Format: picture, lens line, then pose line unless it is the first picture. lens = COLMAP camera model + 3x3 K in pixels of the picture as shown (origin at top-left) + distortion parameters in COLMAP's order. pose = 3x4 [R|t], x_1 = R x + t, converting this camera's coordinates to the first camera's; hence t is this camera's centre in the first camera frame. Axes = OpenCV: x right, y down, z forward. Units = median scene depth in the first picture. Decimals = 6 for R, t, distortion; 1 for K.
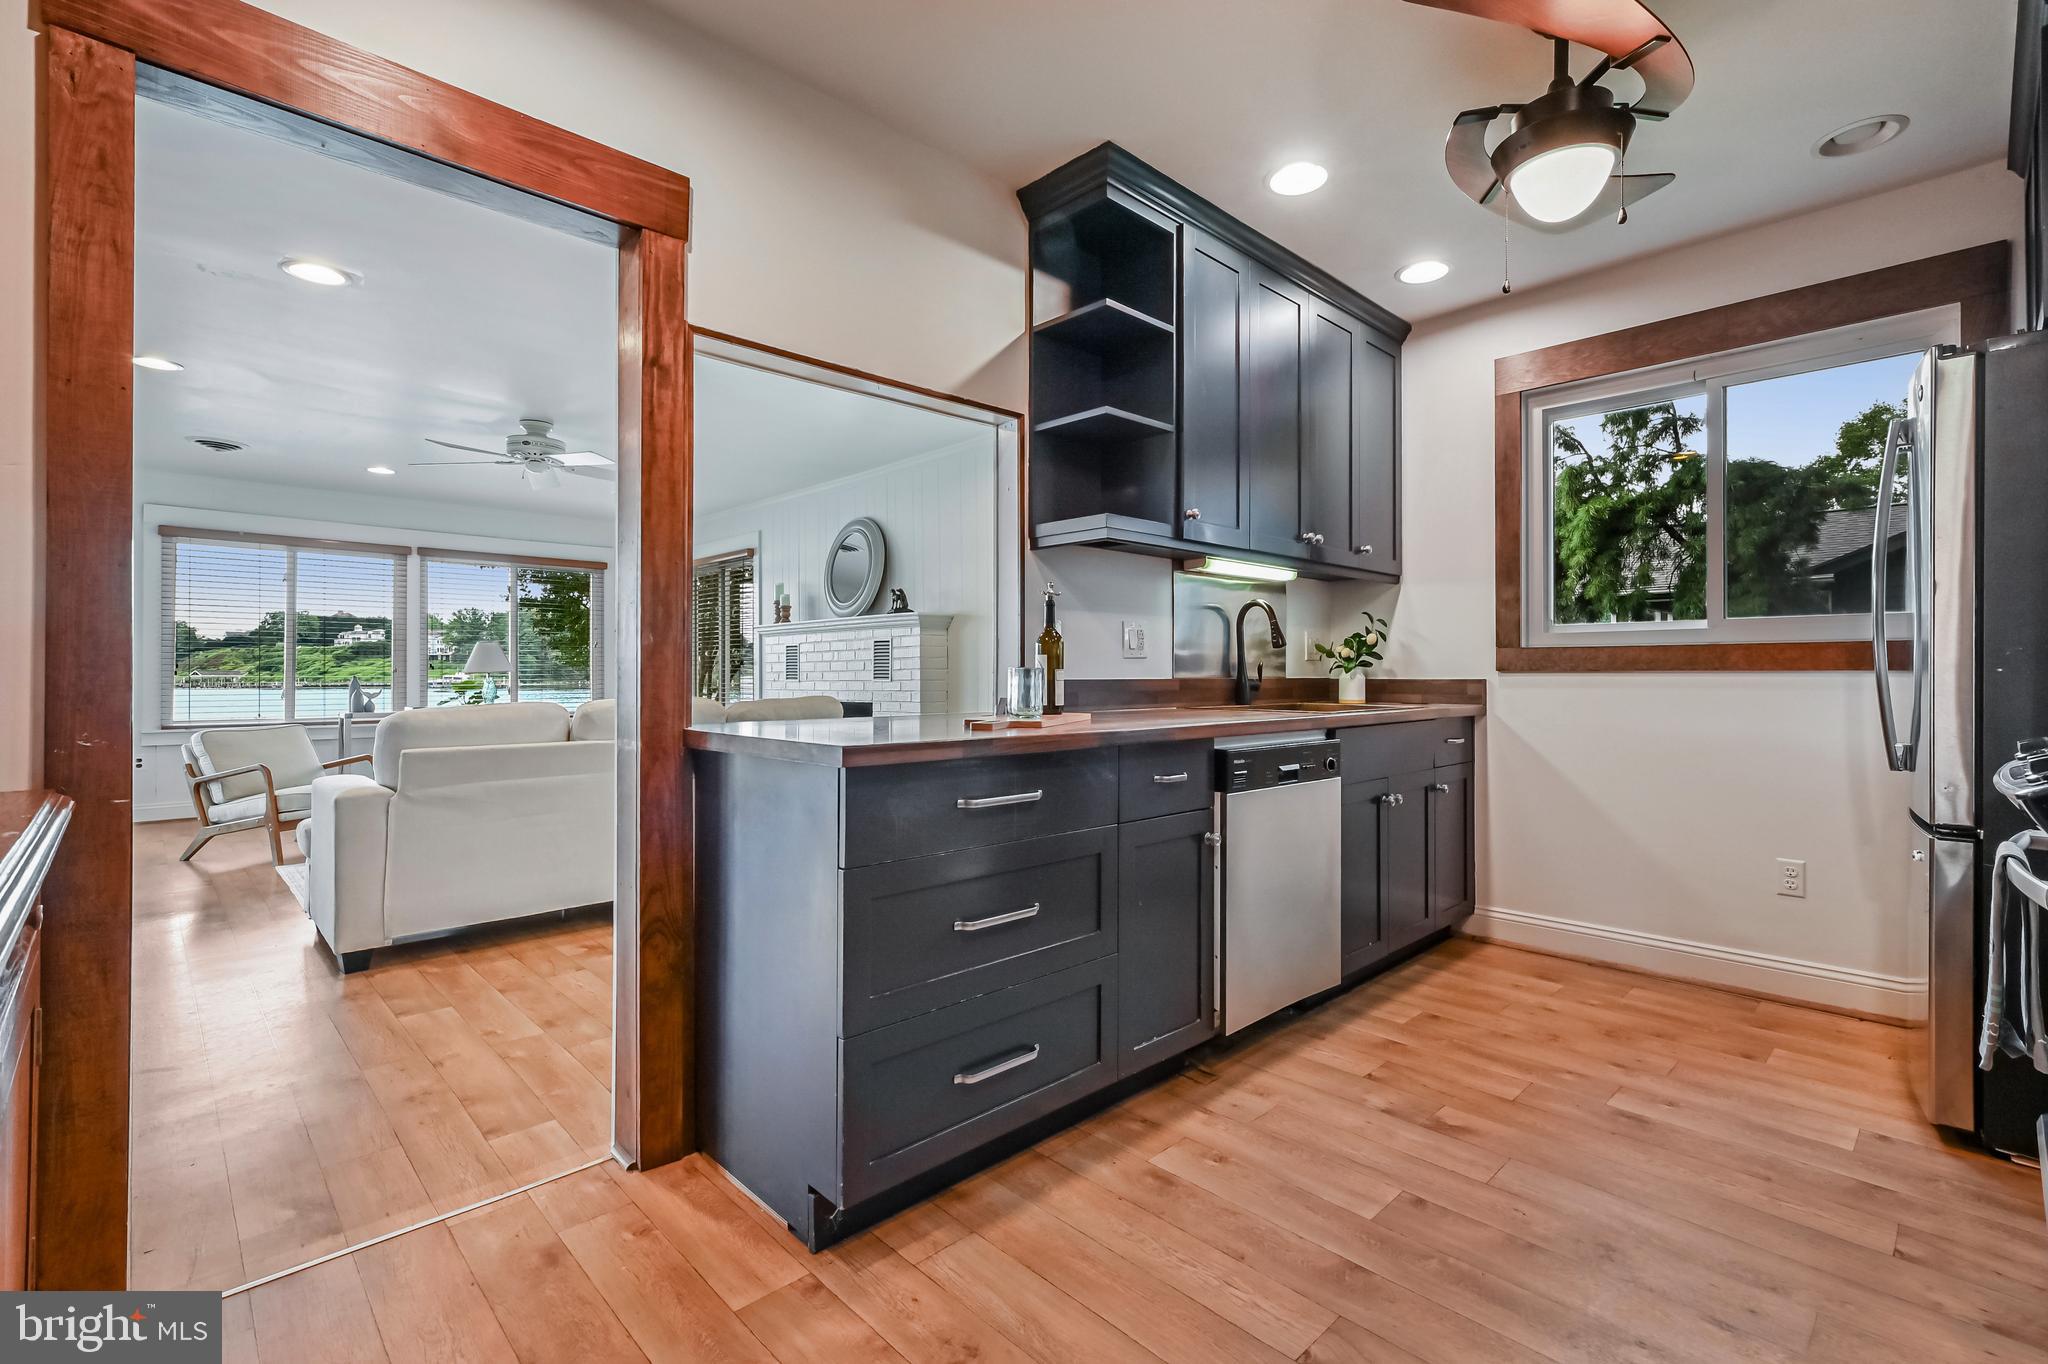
lens RADIAL K [[940.2, 0, 1027.2], [0, 940.2, 660.9], [0, 0, 1]] dist [0.000964, -0.000491]
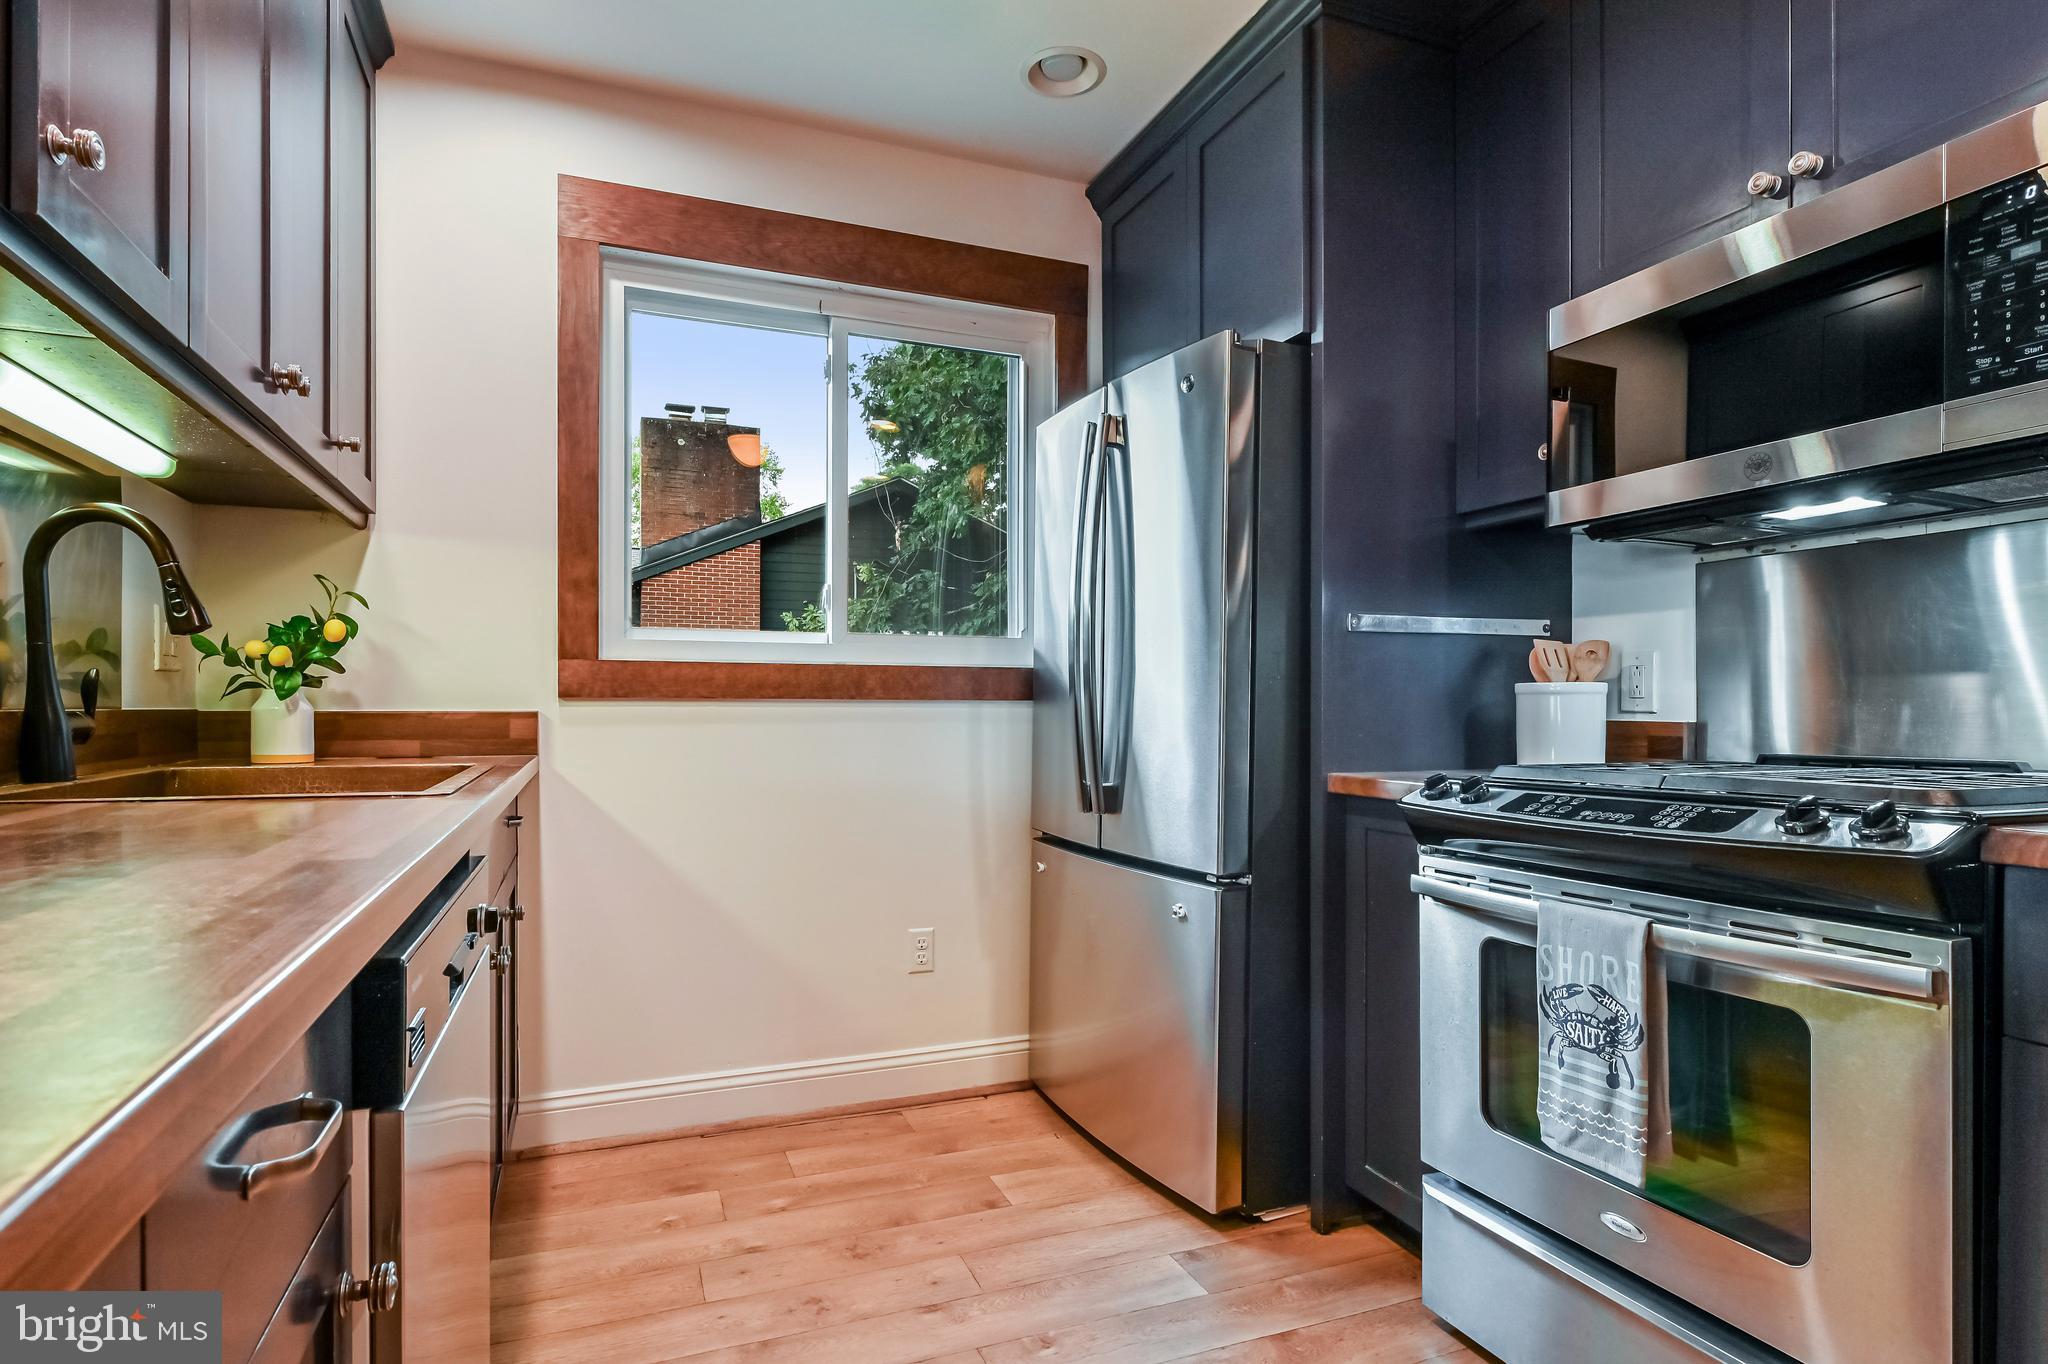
lens RADIAL K [[1031.3, 0, 979.0], [0, 1031.3, 718.8], [0, 0, 1]] dist [0.000245, -0.001166]
pose [[0.380316, -0.007191, 0.924829, -0.007684], [-0.014054, 0.999809, 0.013553, 0.014049], [-0.924750, -0.018152, 0.380142, 0.630036]]
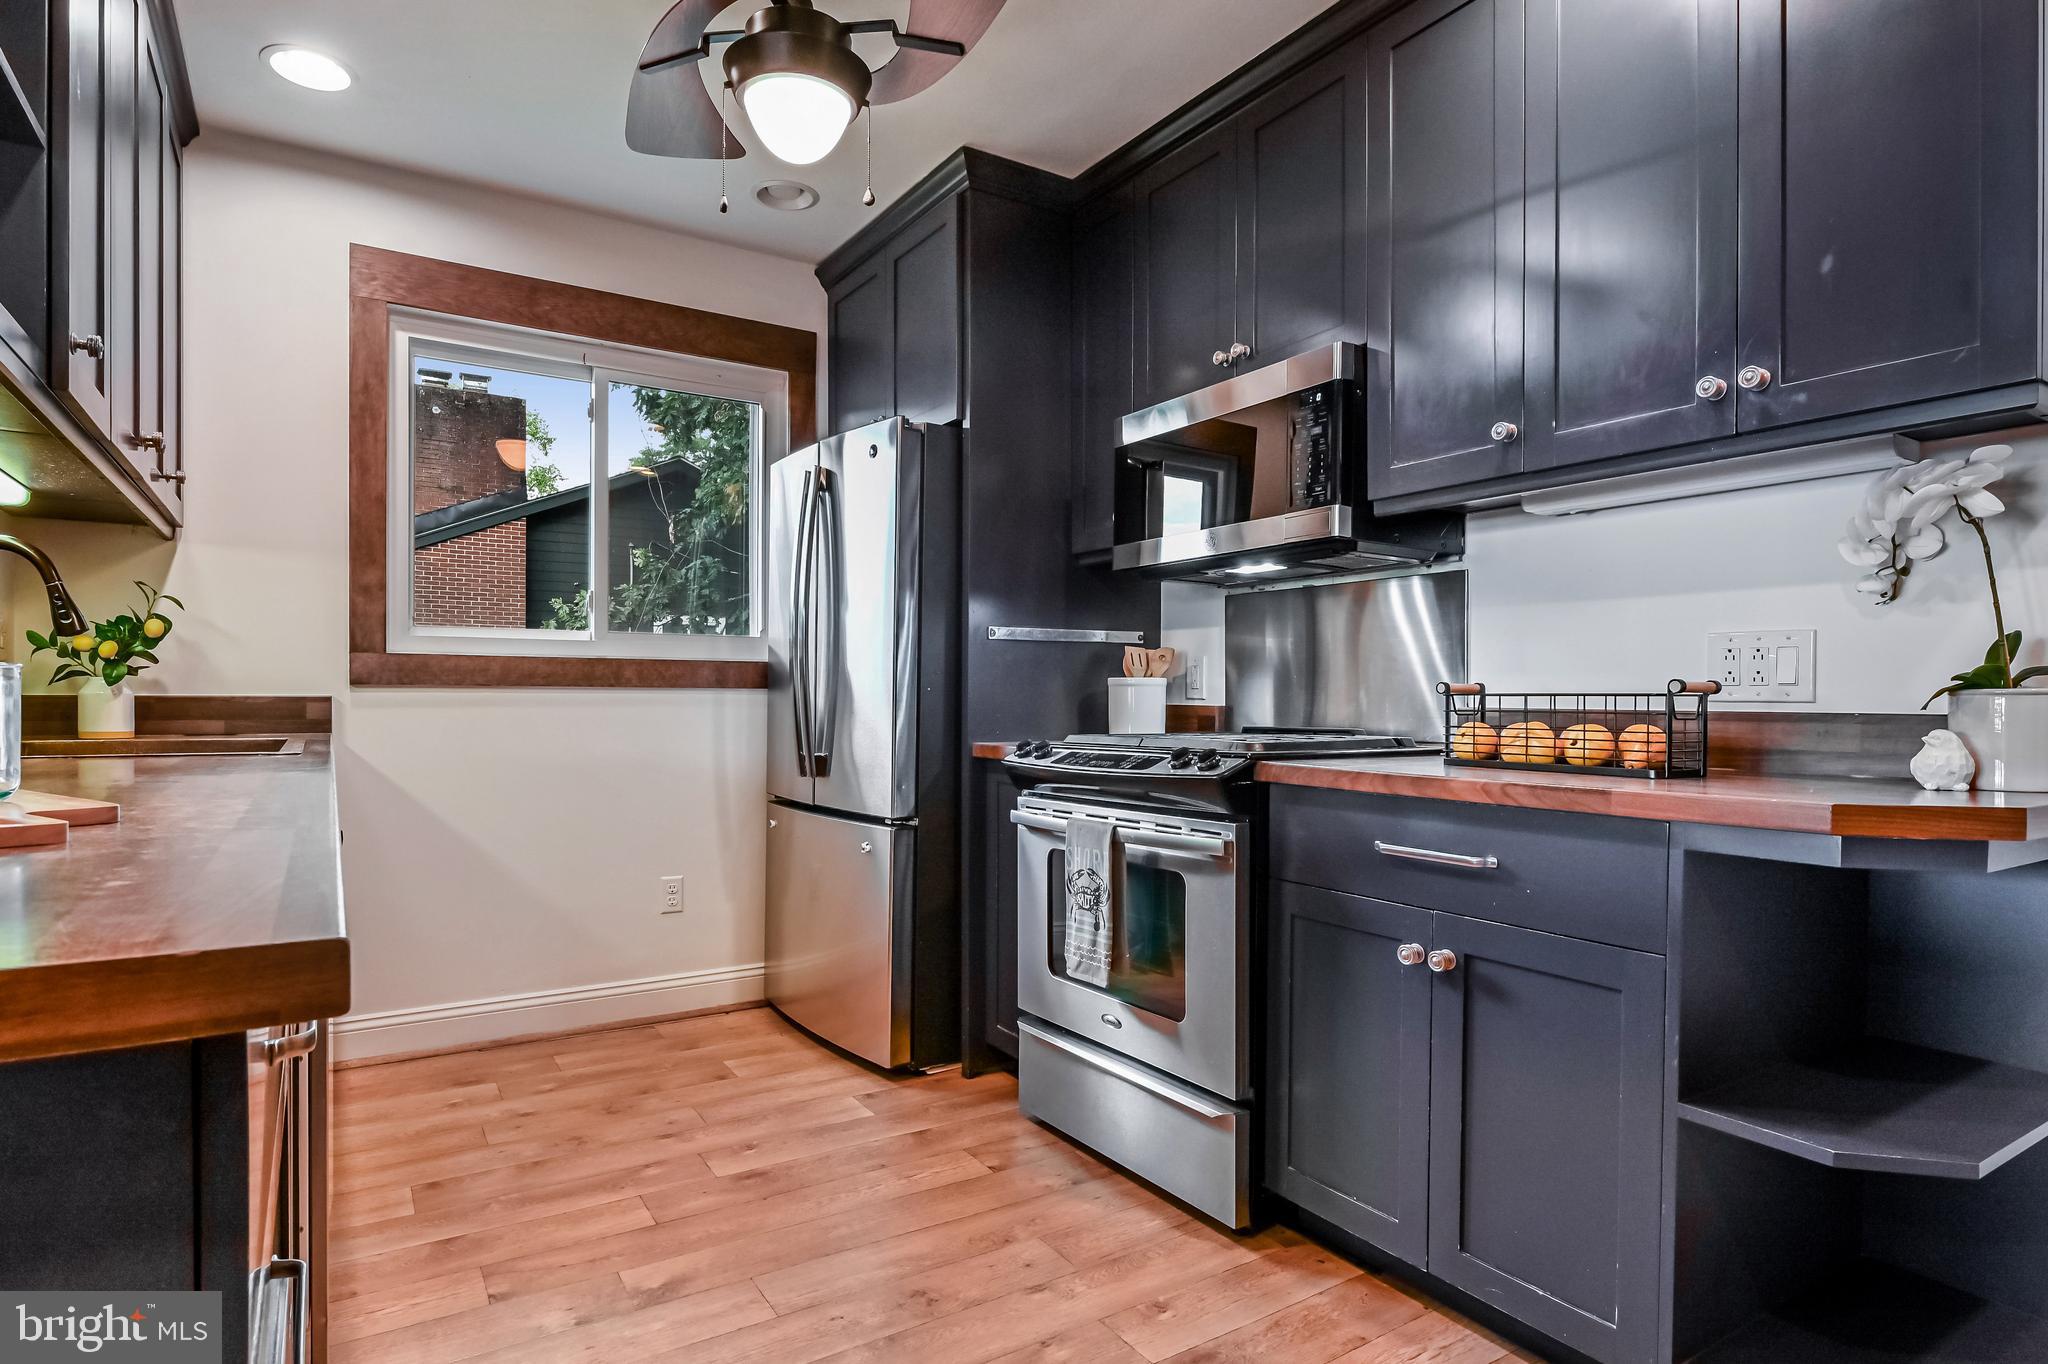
lens RADIAL K [[1096.7, 0, 1007.4], [0, 1096.7, 710.0], [0, 0, 1]] dist [-0.006397, -0.002824]
pose [[0.183043, -0.009120, 0.983063, -0.277085], [-0.017460, 0.999769, 0.012526, 0.013330], [-0.982950, -0.019457, 0.182842, 0.452456]]
